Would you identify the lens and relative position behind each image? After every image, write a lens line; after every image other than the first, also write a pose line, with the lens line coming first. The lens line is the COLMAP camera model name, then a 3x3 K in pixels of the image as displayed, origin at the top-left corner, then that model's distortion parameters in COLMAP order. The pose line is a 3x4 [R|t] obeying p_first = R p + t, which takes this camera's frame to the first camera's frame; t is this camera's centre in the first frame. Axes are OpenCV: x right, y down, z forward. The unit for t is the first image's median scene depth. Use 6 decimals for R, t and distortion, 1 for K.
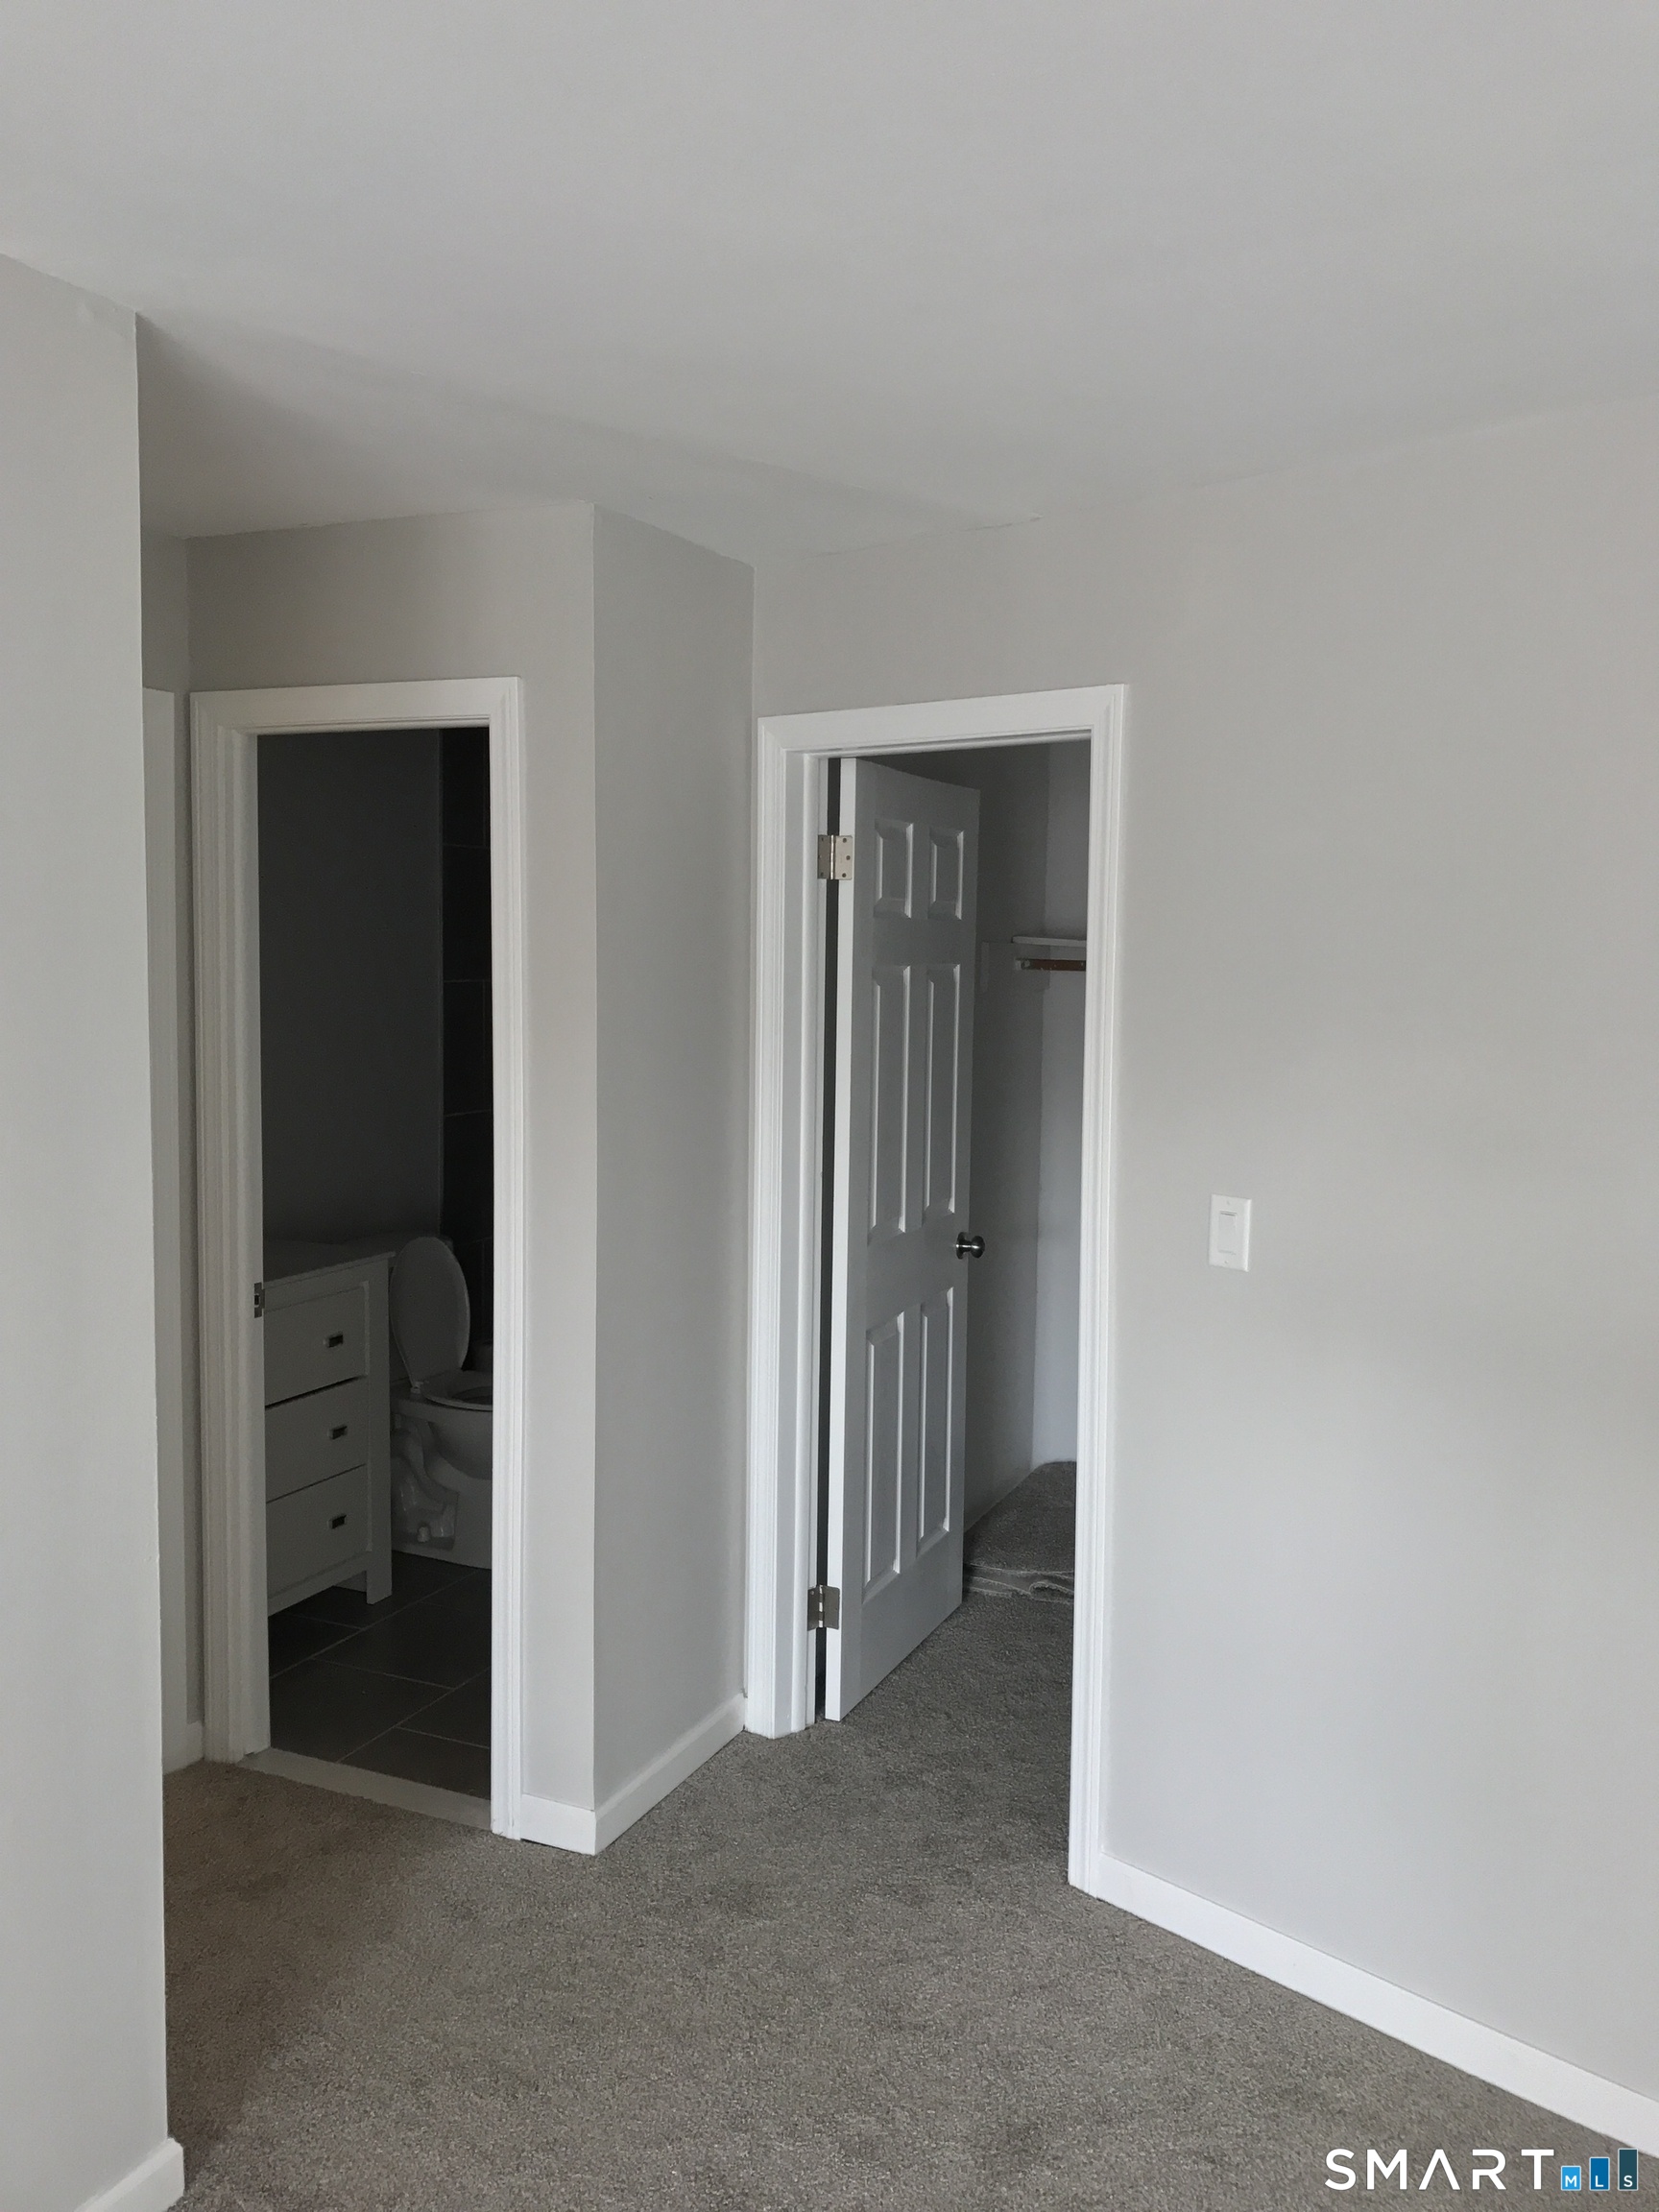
lens RADIAL K [[1825.0, 0, 847.0], [0, 1825.0, 1112.3], [0, 0, 1]] dist [0.035828, -0.020394]
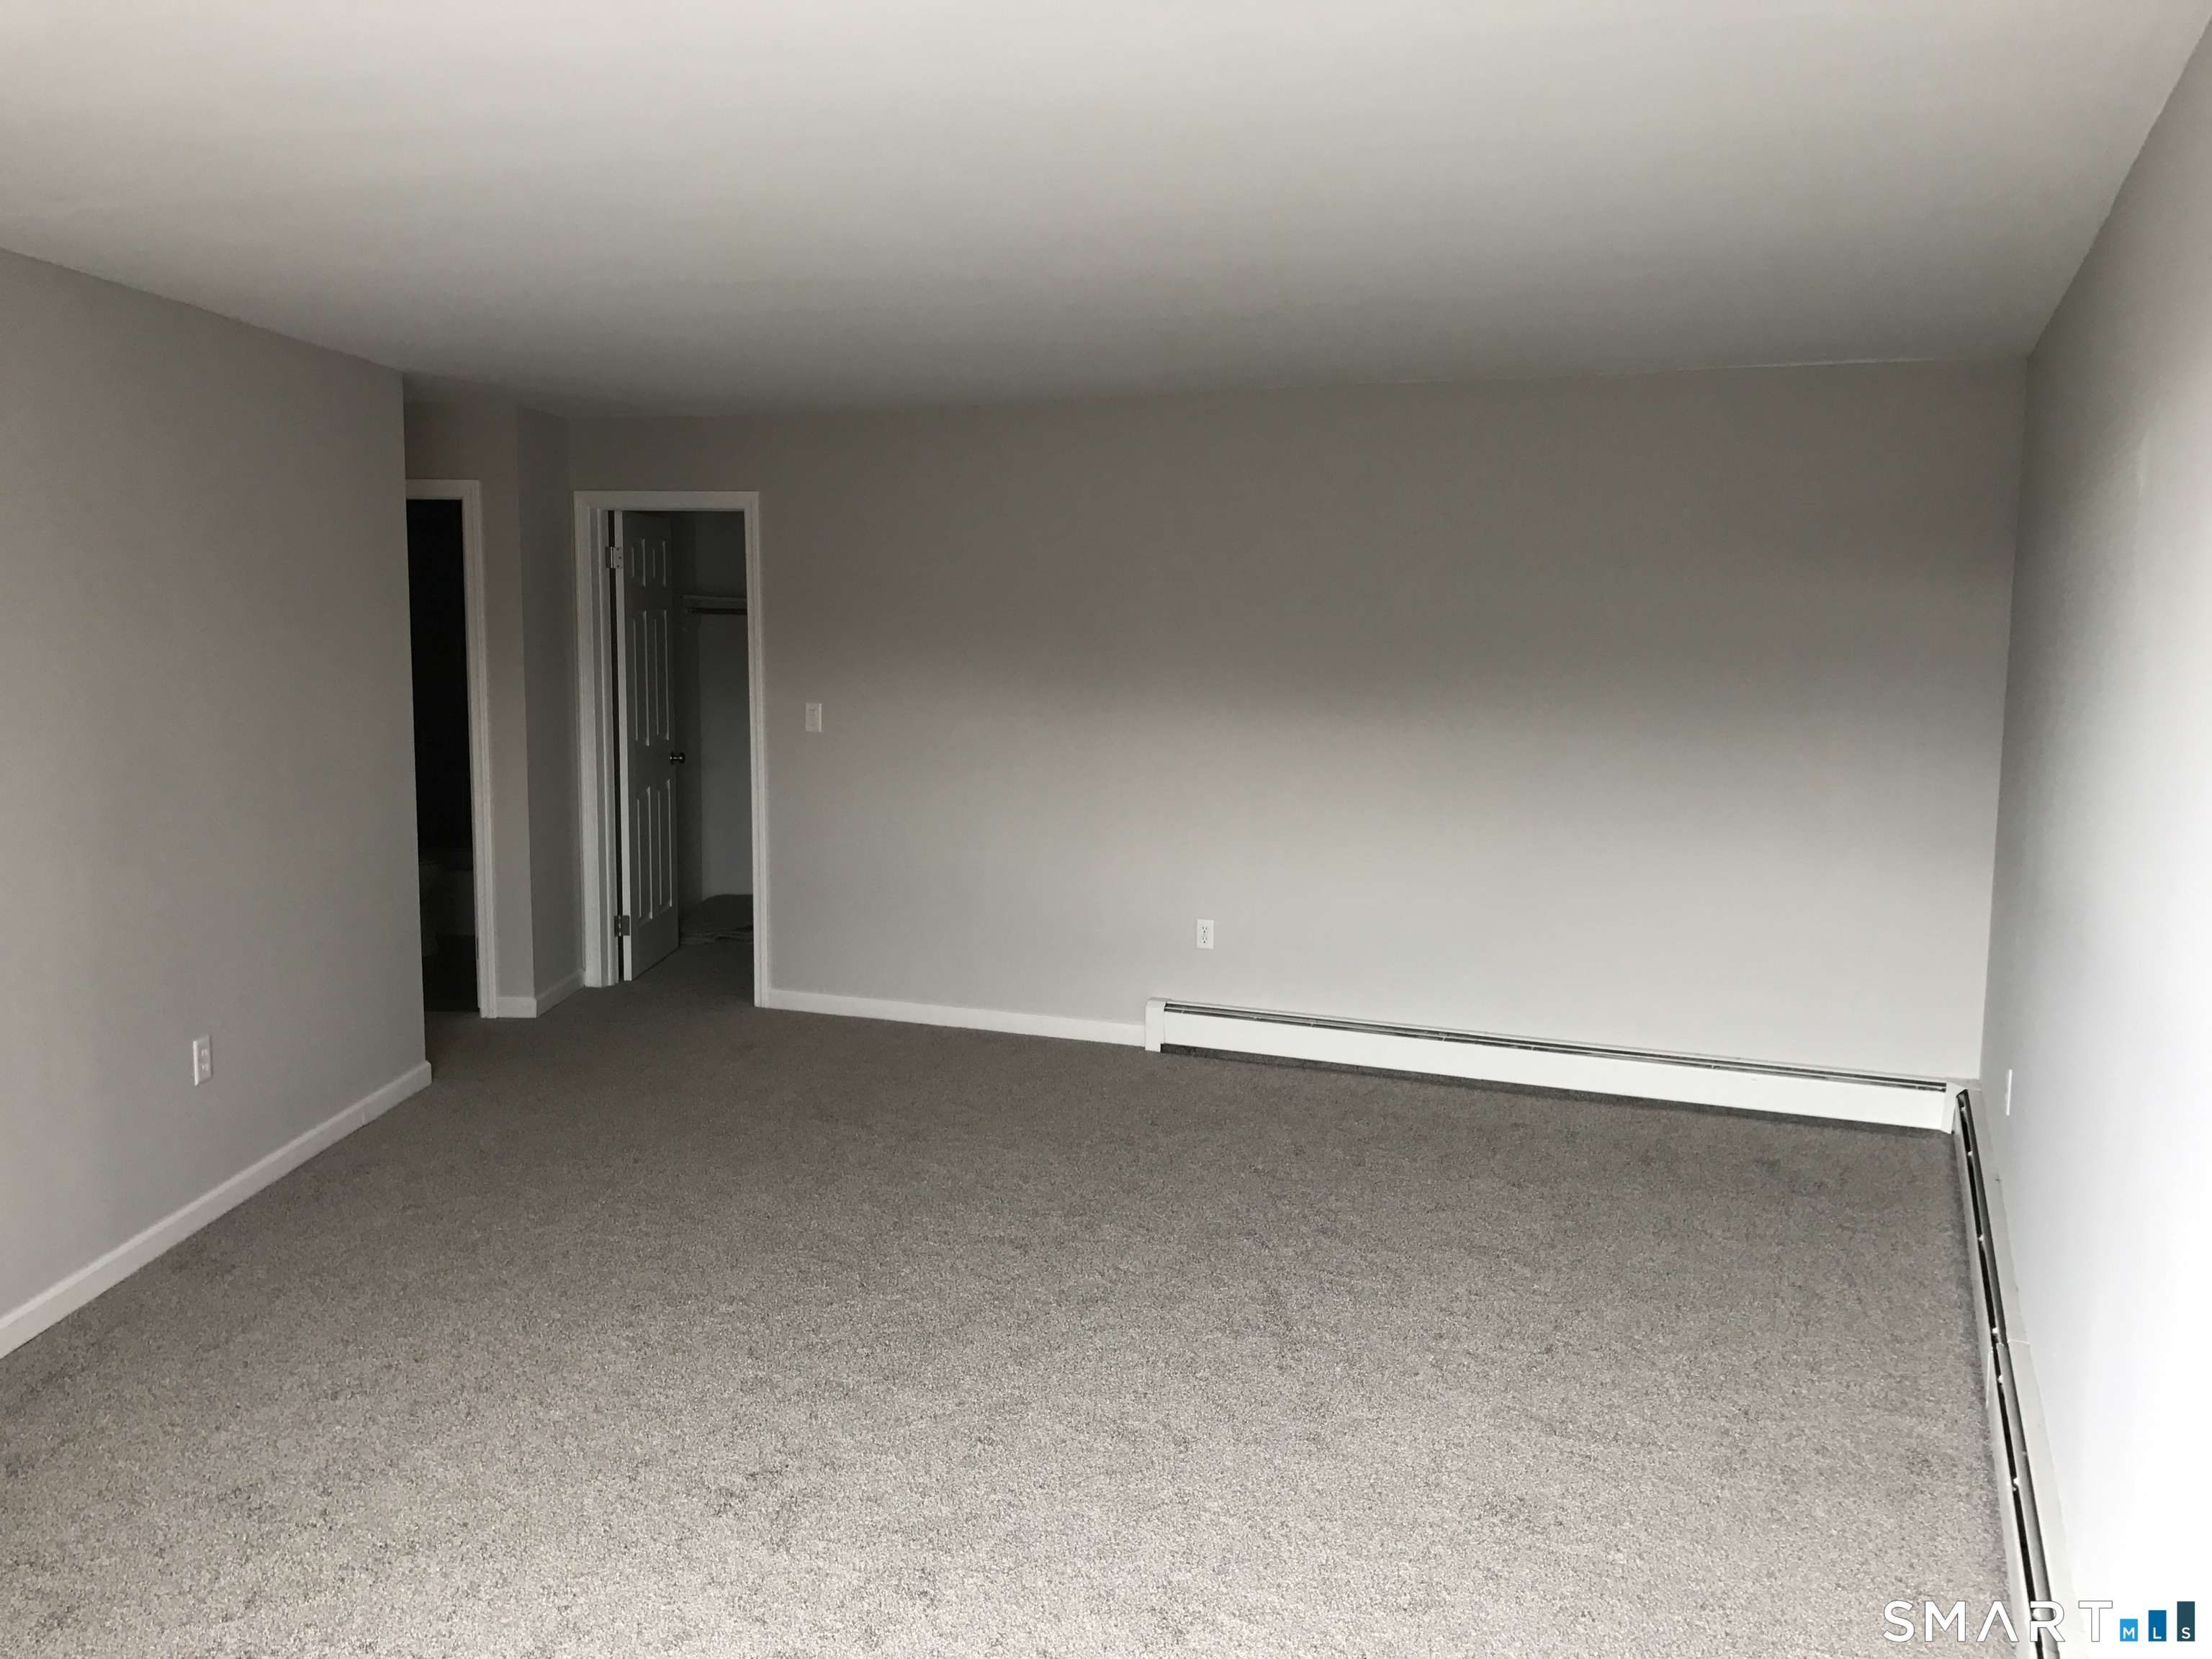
lens RADIAL K [[1825.0, 0, 1122.8], [0, 1825.0, 819.9], [0, 0, 1]] dist [0.035828, -0.020394]
pose [[0.926652, -0.045020, 0.373214, -0.255201], [0.031769, 0.998630, 0.041582, 0.085933], [-0.374575, -0.026675, 0.926813, -1.119847]]
